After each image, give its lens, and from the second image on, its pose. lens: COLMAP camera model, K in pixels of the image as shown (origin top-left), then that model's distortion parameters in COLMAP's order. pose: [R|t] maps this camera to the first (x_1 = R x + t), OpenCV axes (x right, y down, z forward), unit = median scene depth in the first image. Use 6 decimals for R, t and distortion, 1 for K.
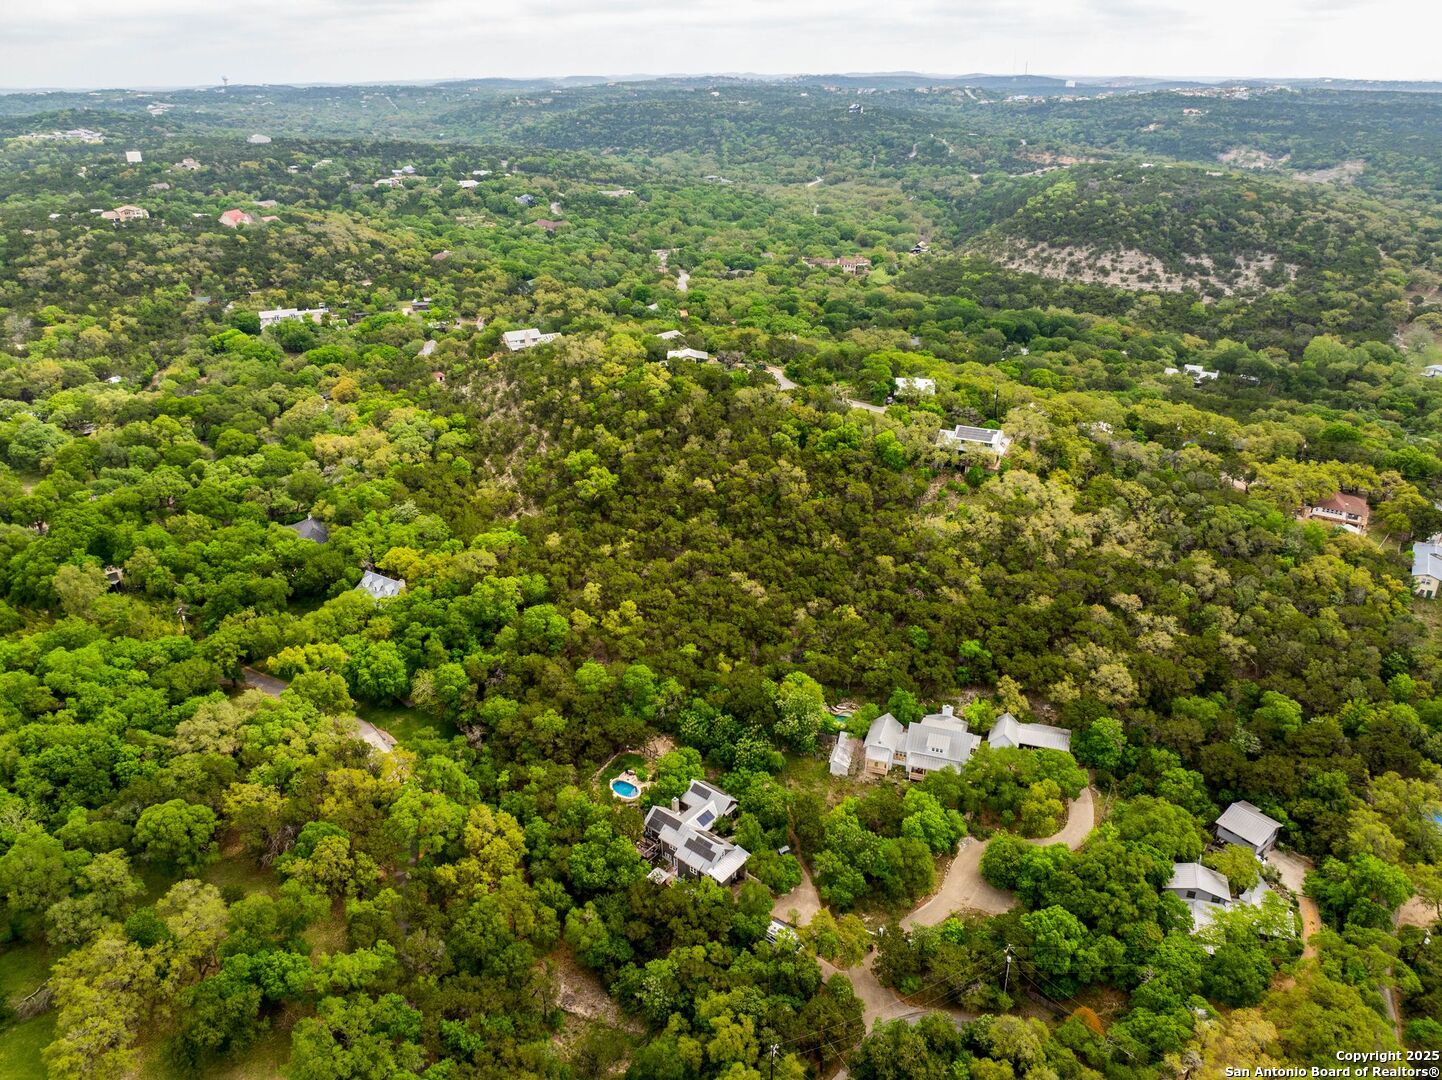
lens RADIAL K [[1016.4, 0, 719.4], [0, 1016.4, 533.8], [0, 0, 1]] dist [-0.035657, -0.003651]
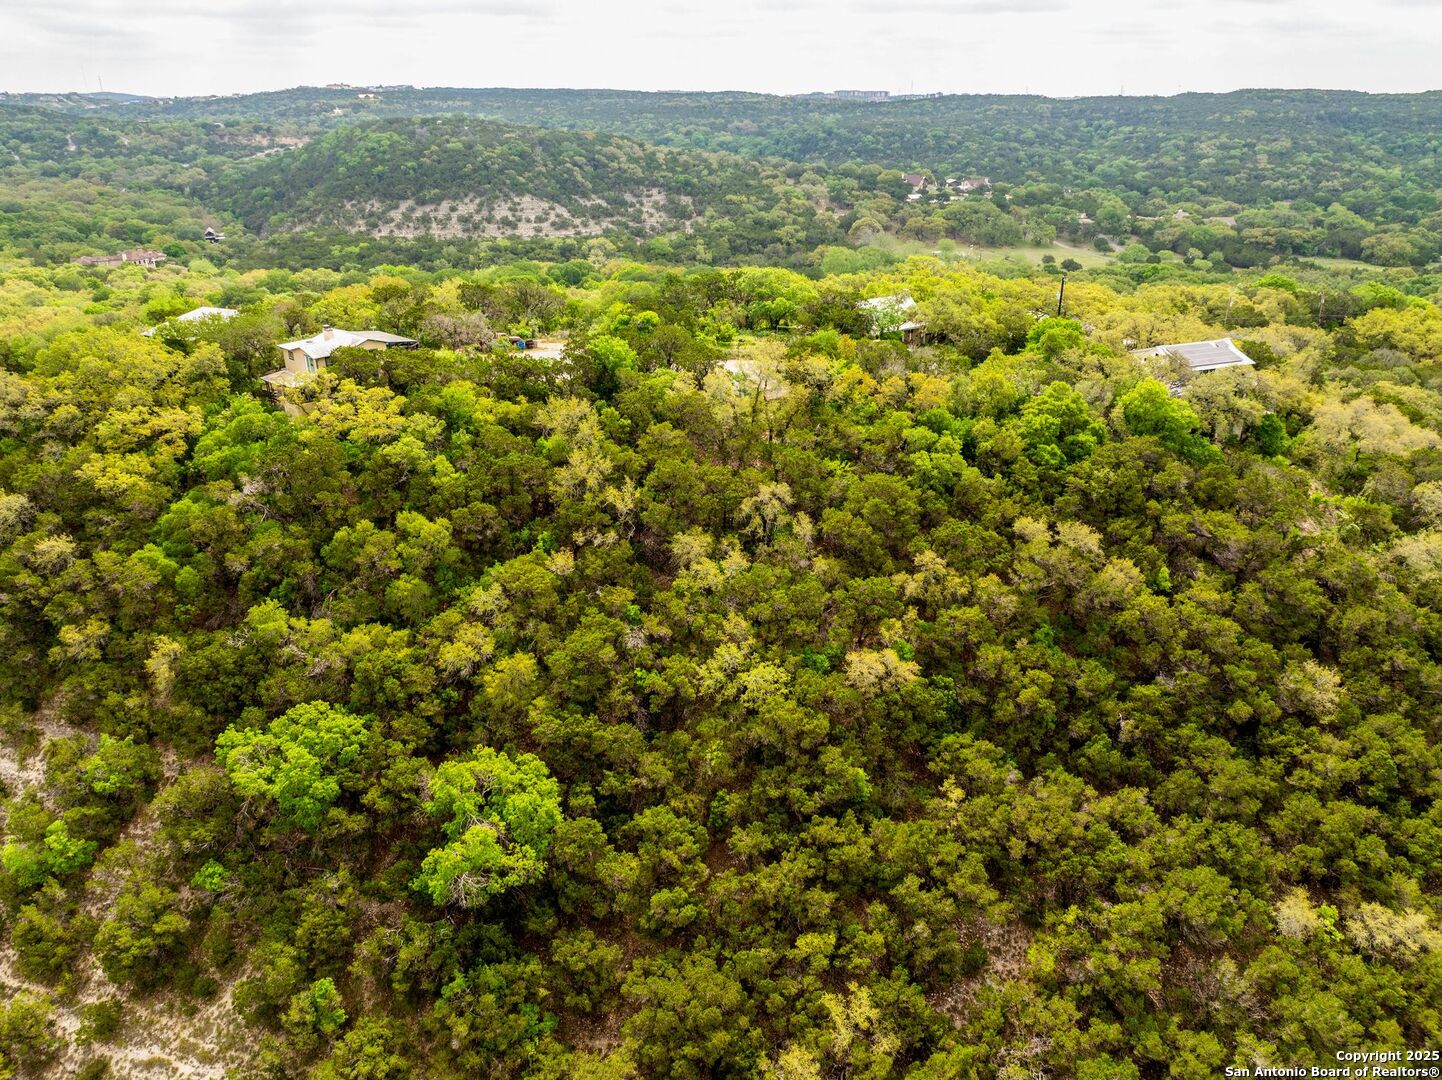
lens RADIAL K [[1016.4, 0, 719.4], [0, 1016.4, 533.8], [0, 0, 1]] dist [-0.035657, -0.003651]
pose [[0.691785, -0.284149, 0.663847, -0.238611], [0.299262, 0.949475, 0.094552, -0.129765], [-0.657173, 0.133255, 0.741867, 0.799719]]
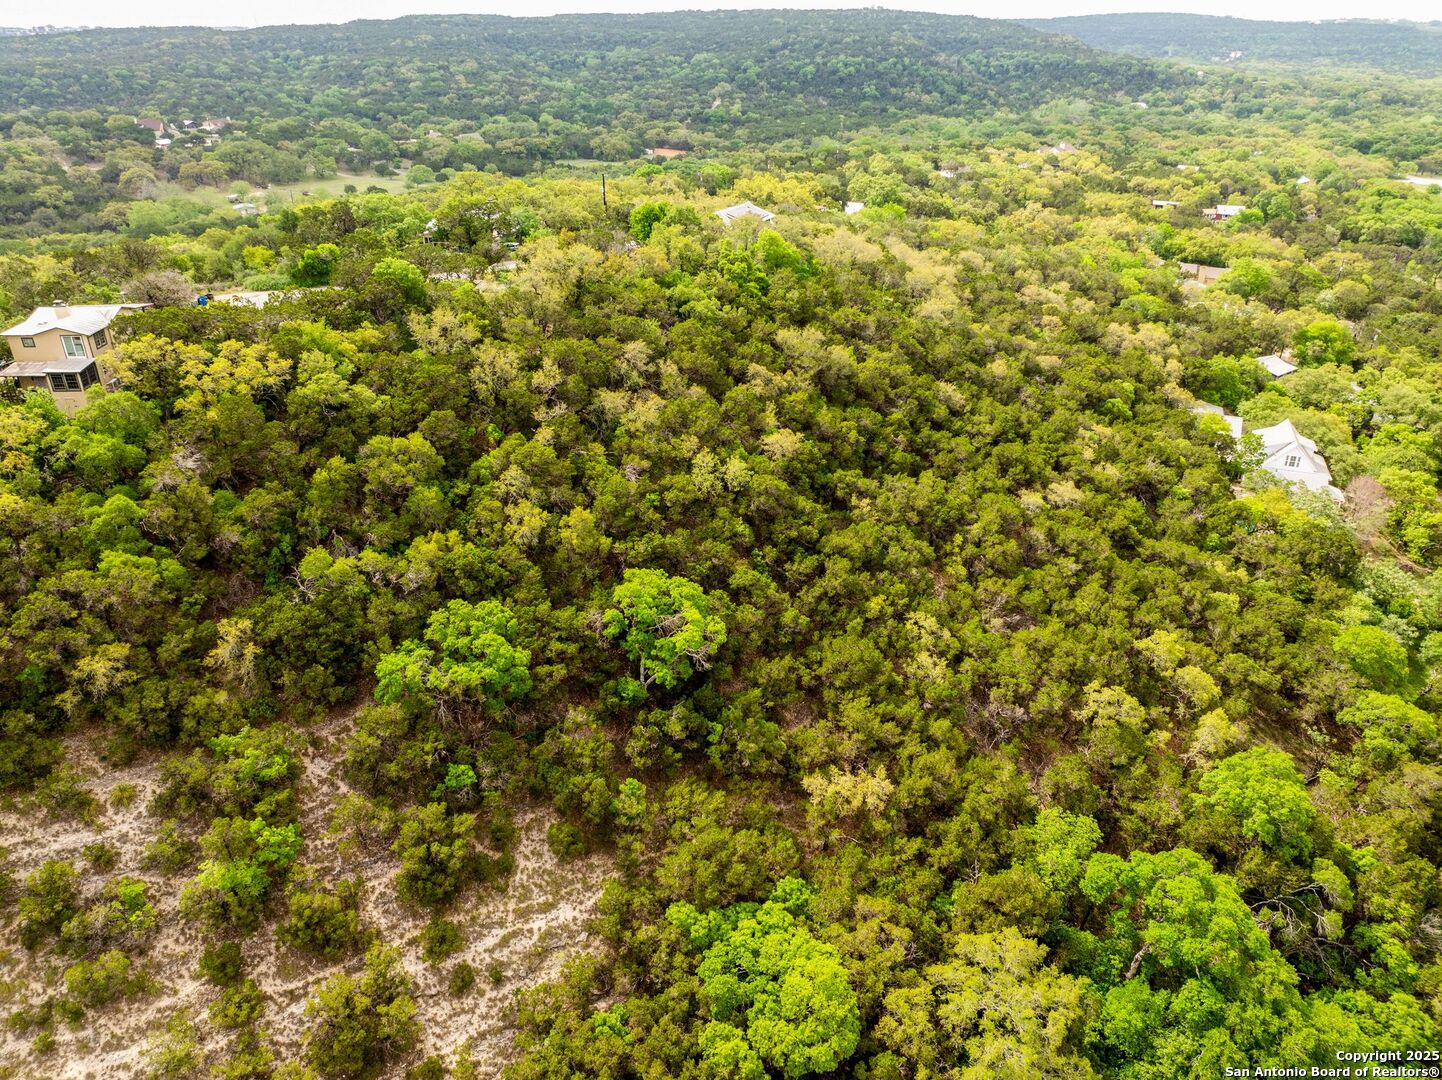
lens RADIAL K [[1016.4, 0, 719.4], [0, 1016.4, 533.8], [0, 0, 1]] dist [-0.035657, -0.003651]
pose [[0.004516, -0.449644, 0.893196, -0.408709], [0.420147, 0.811396, 0.406341, -0.200366], [-0.907445, 0.373439, 0.192581, 0.955355]]
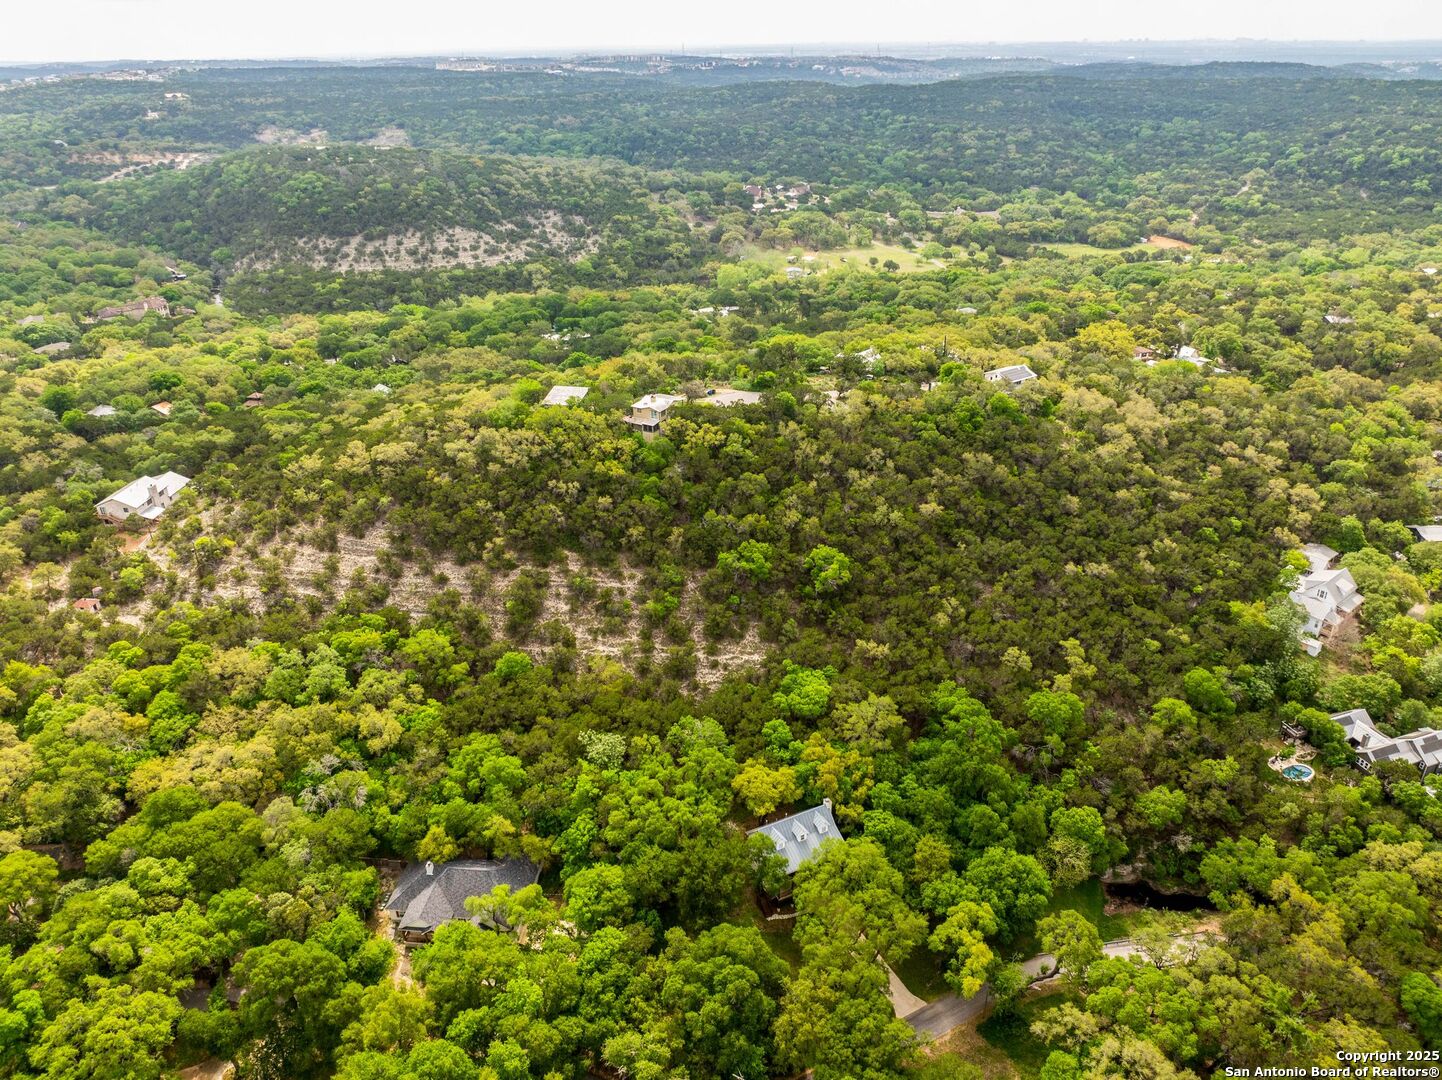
lens RADIAL K [[1016.4, 0, 719.4], [0, 1016.4, 533.8], [0, 0, 1]] dist [-0.035657, -0.003651]
pose [[0.518780, -0.378788, 0.766412, -0.790128], [0.367920, 0.908140, 0.199792, -0.271820], [-0.771688, 0.178330, 0.610488, 0.608303]]
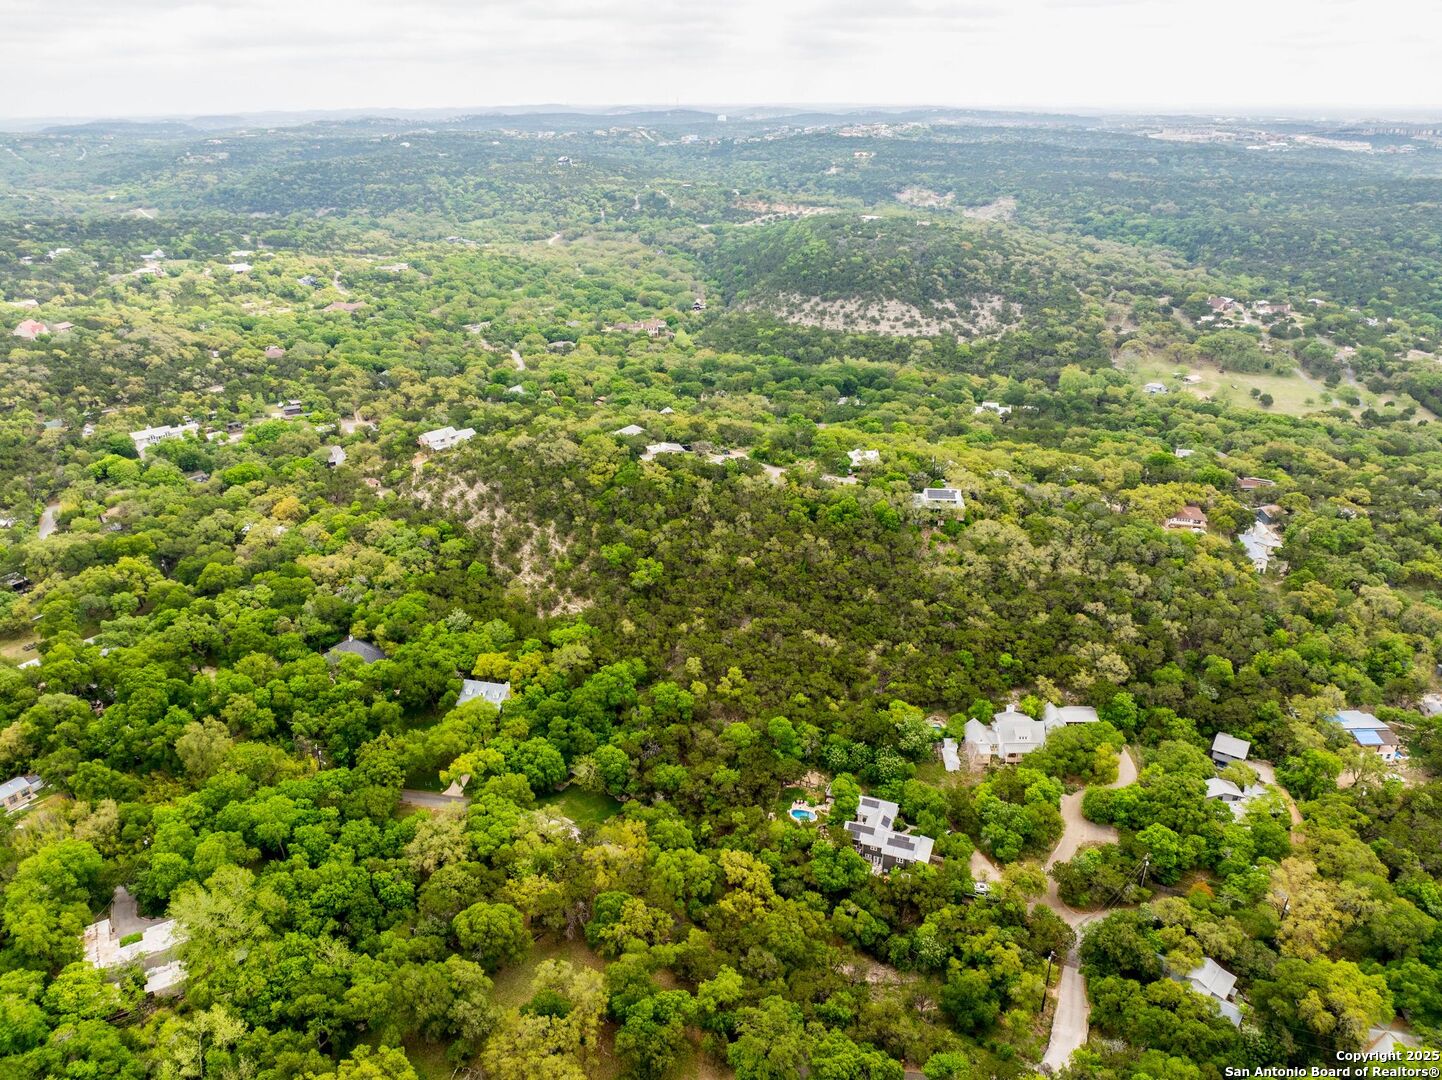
lens RADIAL K [[1016.4, 0, 719.4], [0, 1016.4, 533.8], [0, 0, 1]] dist [-0.035657, -0.003651]
pose [[0.947758, -0.128061, 0.292155, -0.394090], [0.135398, 0.990779, -0.004943, -0.079753], [-0.288828, 0.044242, 0.956358, -0.149715]]
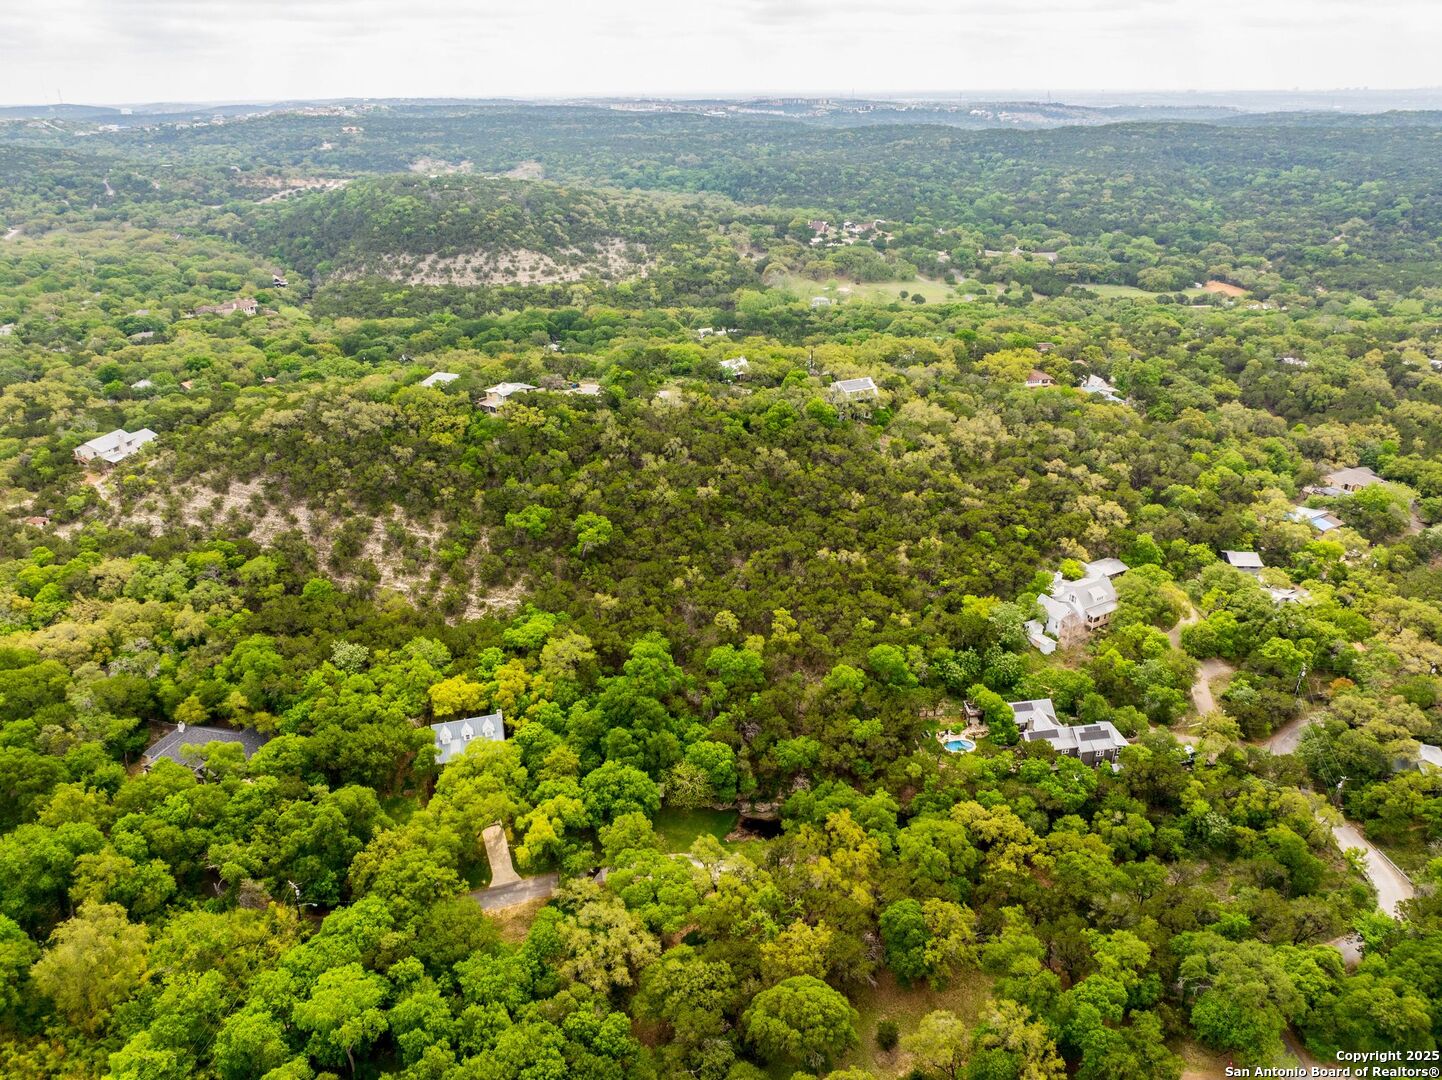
lens RADIAL K [[1016.4, 0, 719.4], [0, 1016.4, 533.8], [0, 0, 1]] dist [-0.035657, -0.003651]
pose [[0.659595, -0.306053, 0.686489, -0.695114], [0.320086, 0.940761, 0.111867, -0.116690], [-0.680059, 0.145949, 0.718484, 0.289694]]
